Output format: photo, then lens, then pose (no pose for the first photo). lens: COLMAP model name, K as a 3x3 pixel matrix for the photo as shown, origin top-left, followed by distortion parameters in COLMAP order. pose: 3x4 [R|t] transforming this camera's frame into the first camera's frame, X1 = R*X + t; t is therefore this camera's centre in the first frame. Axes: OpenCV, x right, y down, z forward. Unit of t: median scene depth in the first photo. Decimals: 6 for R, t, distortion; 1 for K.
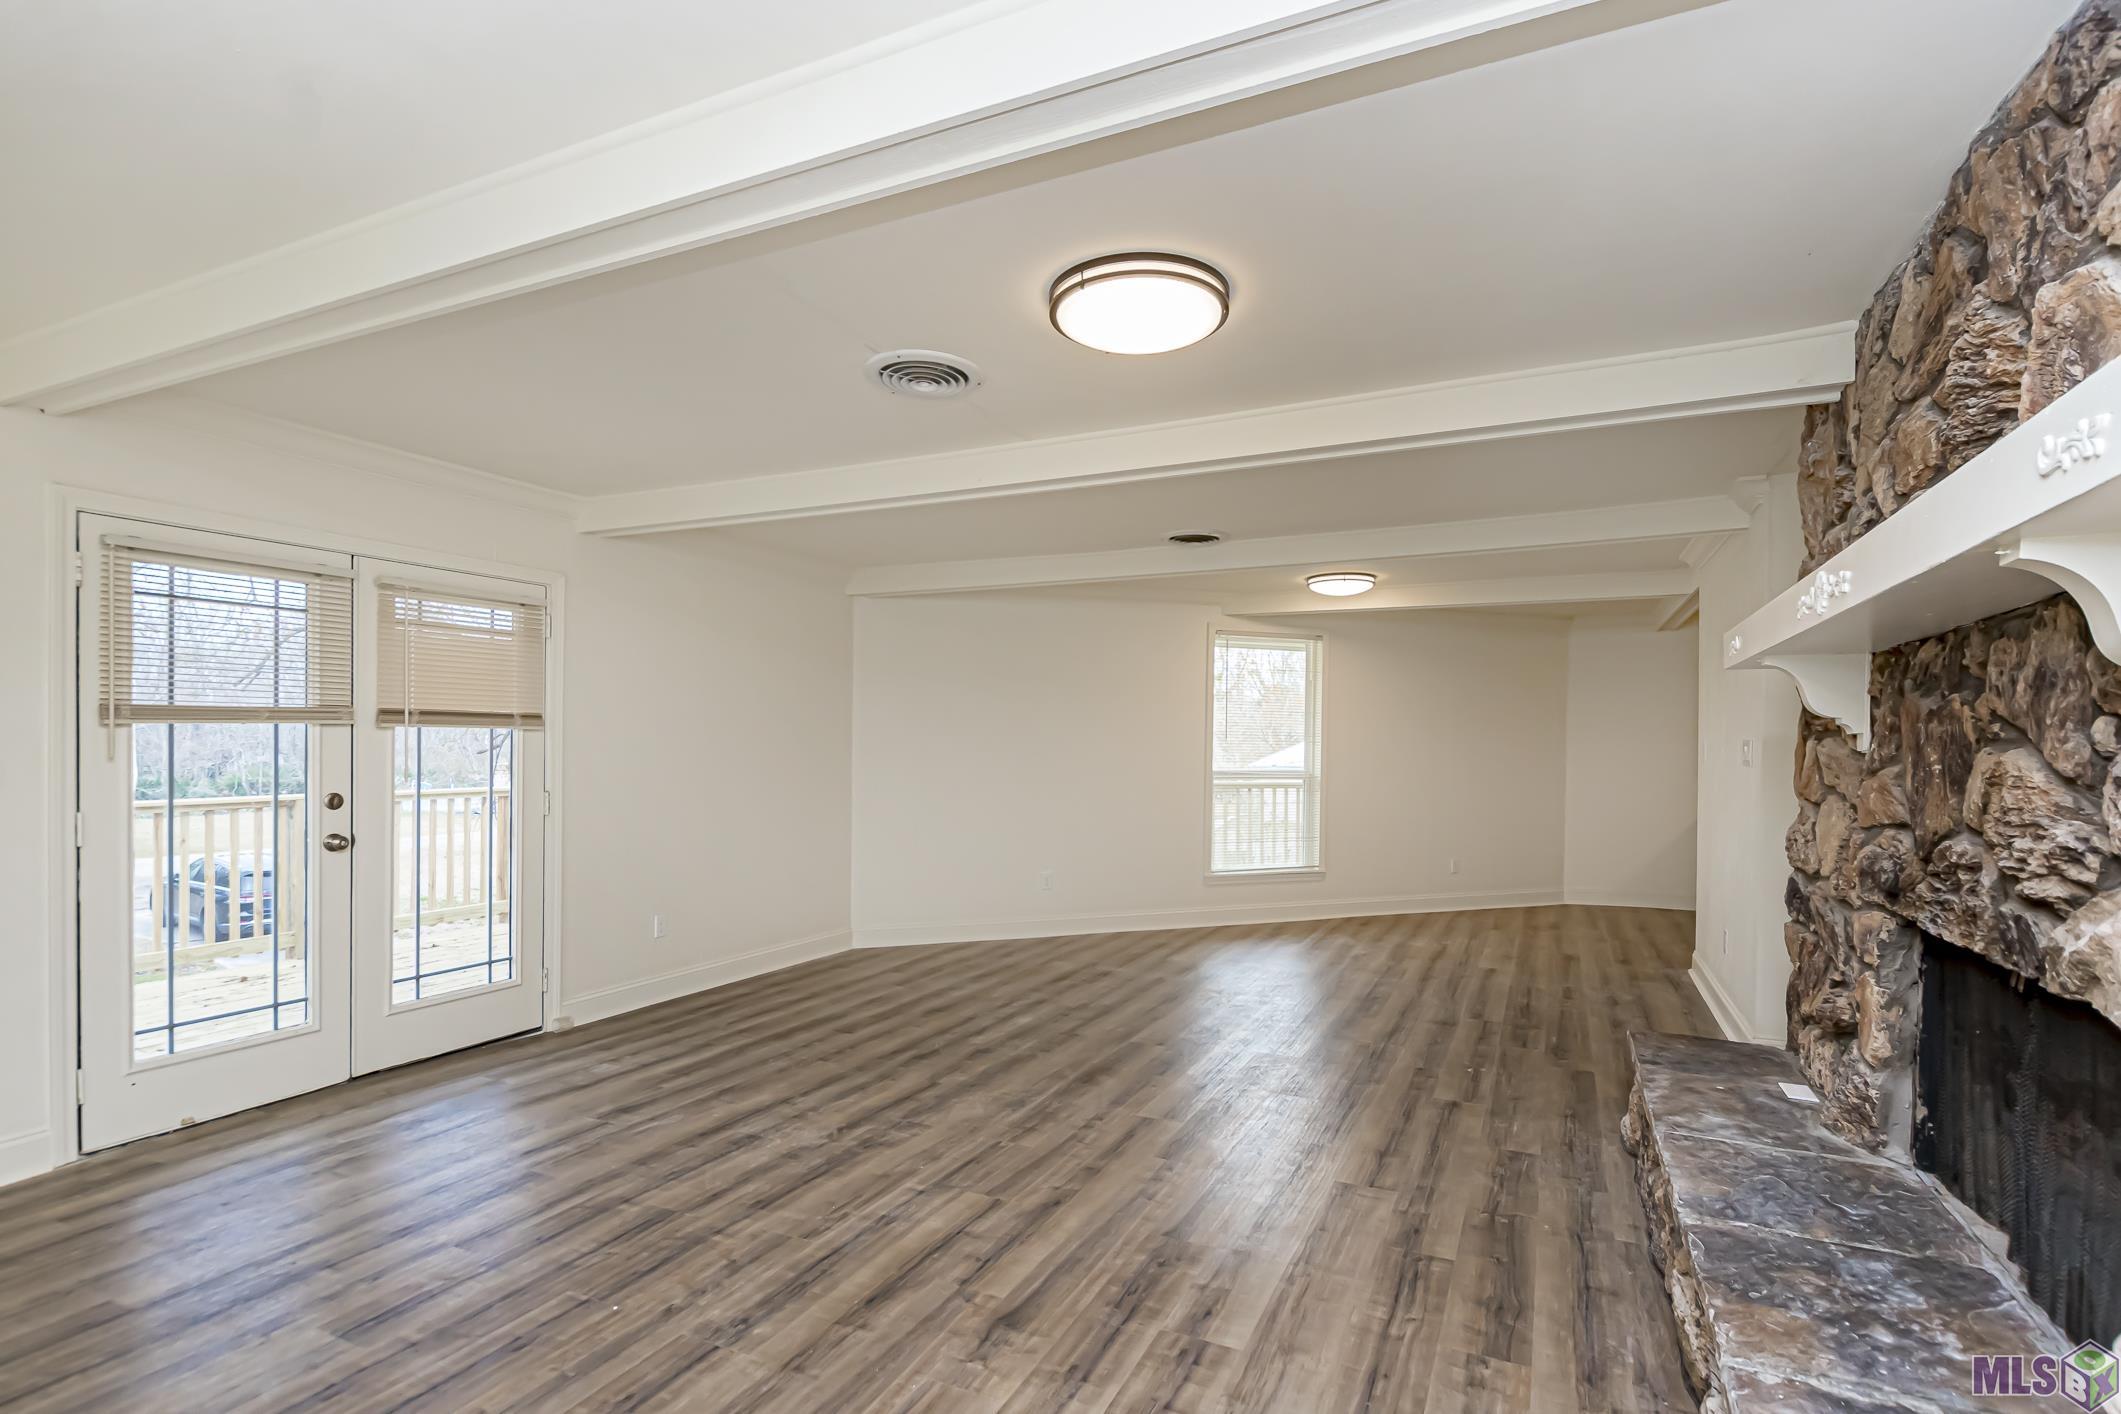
lens RADIAL K [[916.9, 0, 1005.6], [0, 916.9, 747.1], [0, 0, 1]] dist [0.000991, -0.000070]
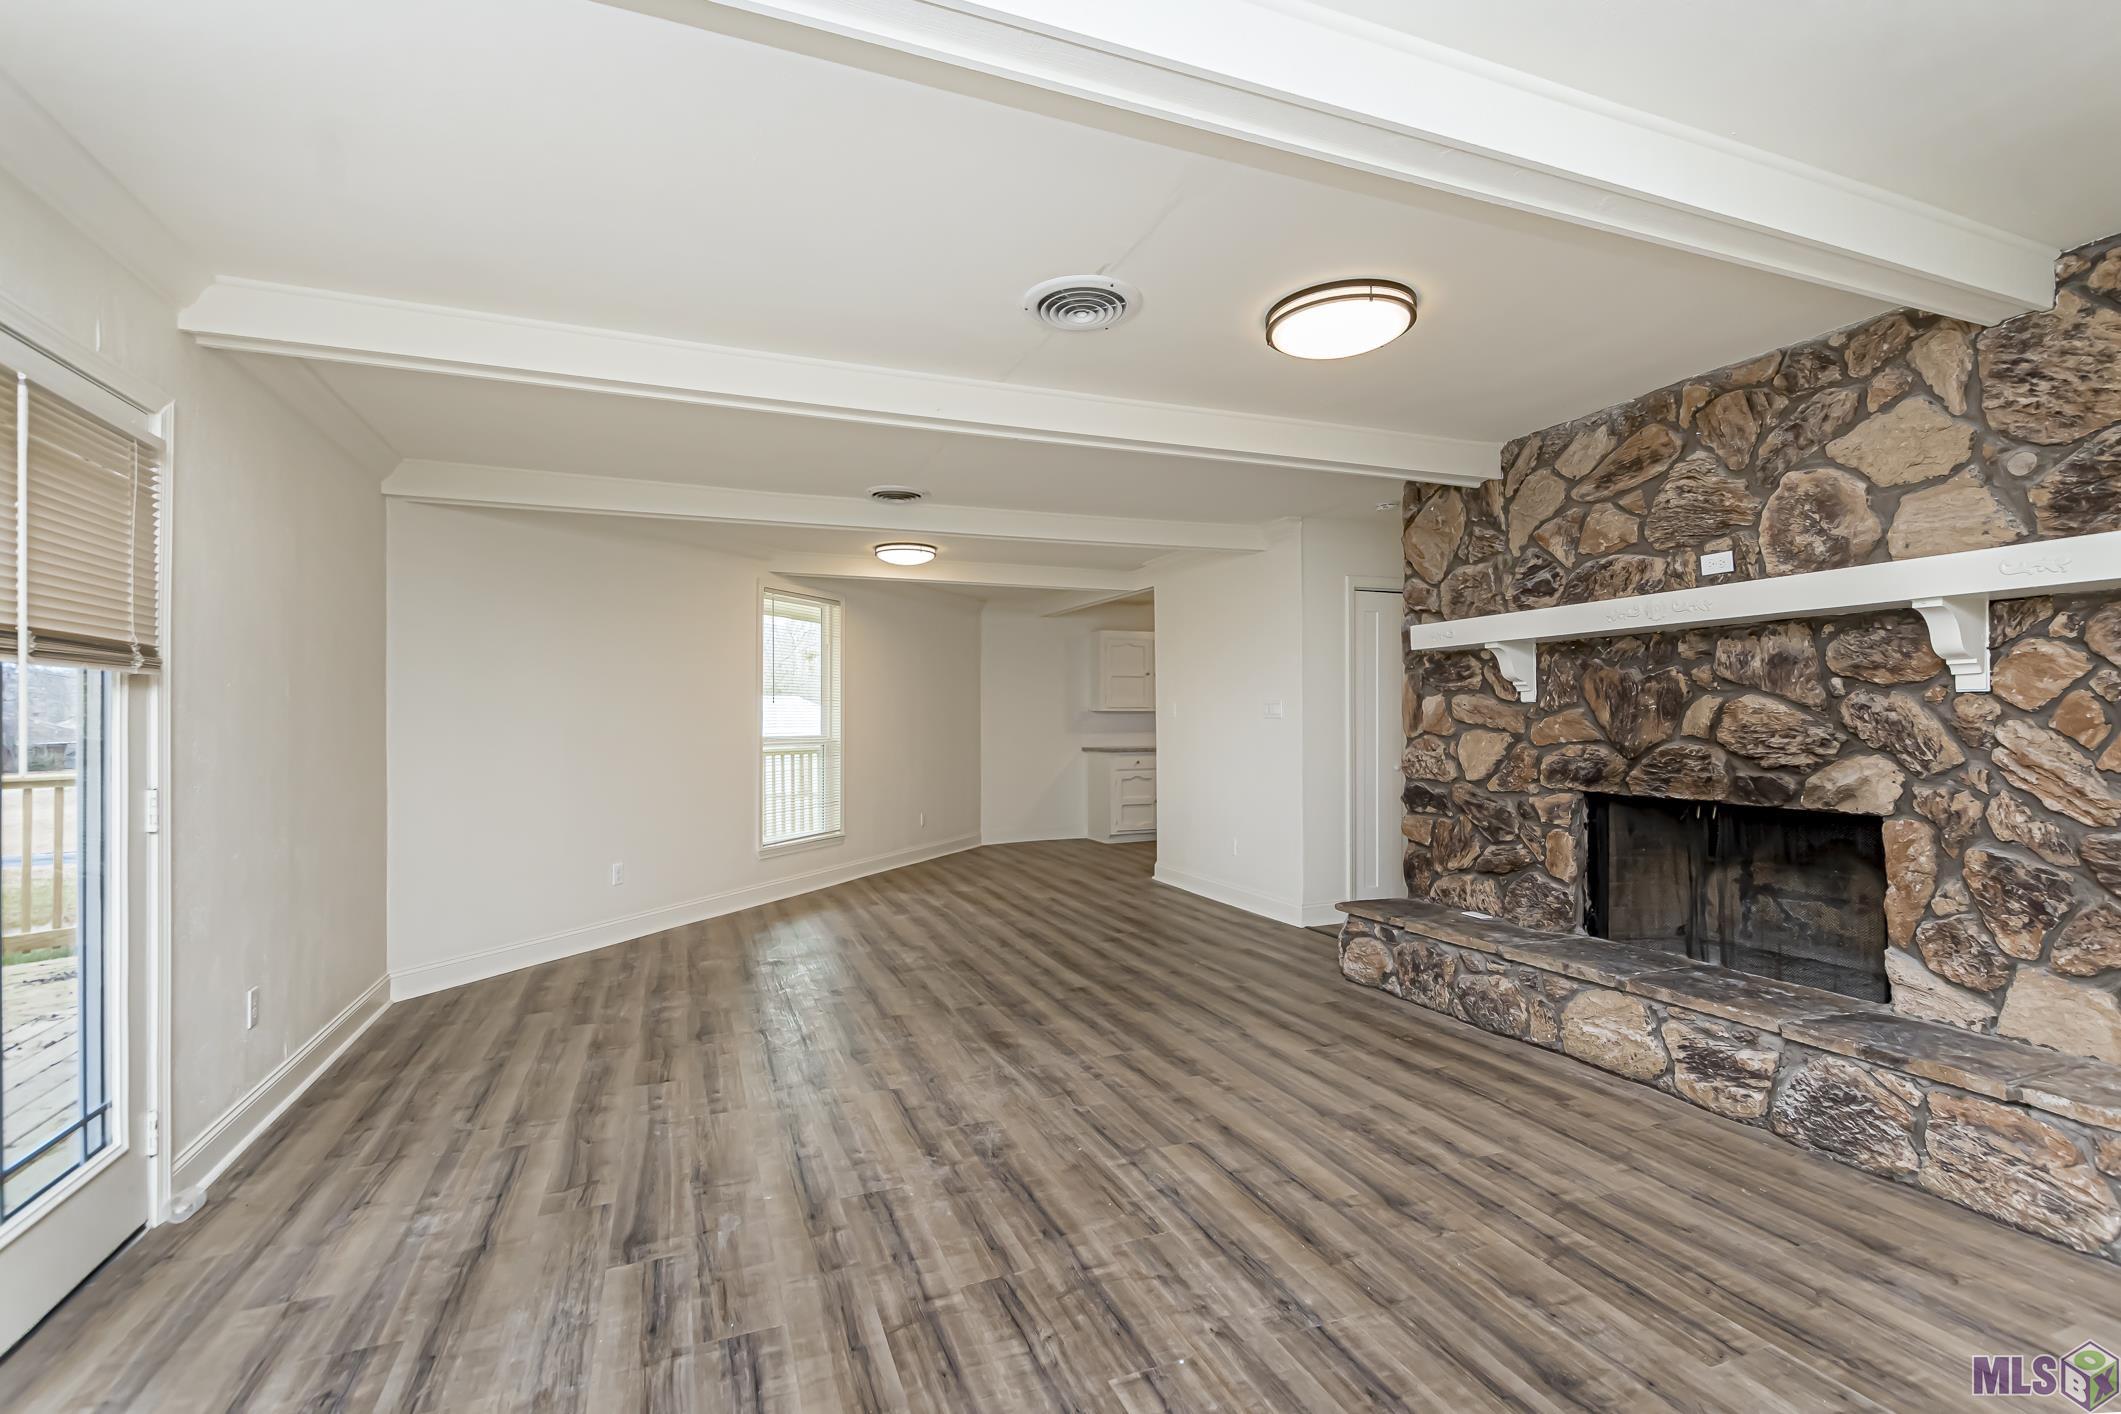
lens RADIAL K [[949.8, 0, 1060.5], [0, 949.8, 707.0], [0, 0, 1]] dist [0.002997, -0.000116]
pose [[0.707498, -0.003782, 0.706705, -0.670457], [0.010904, 0.999925, -0.005565, 0.011325], [-0.706631, 0.011644, 0.707486, 0.276118]]
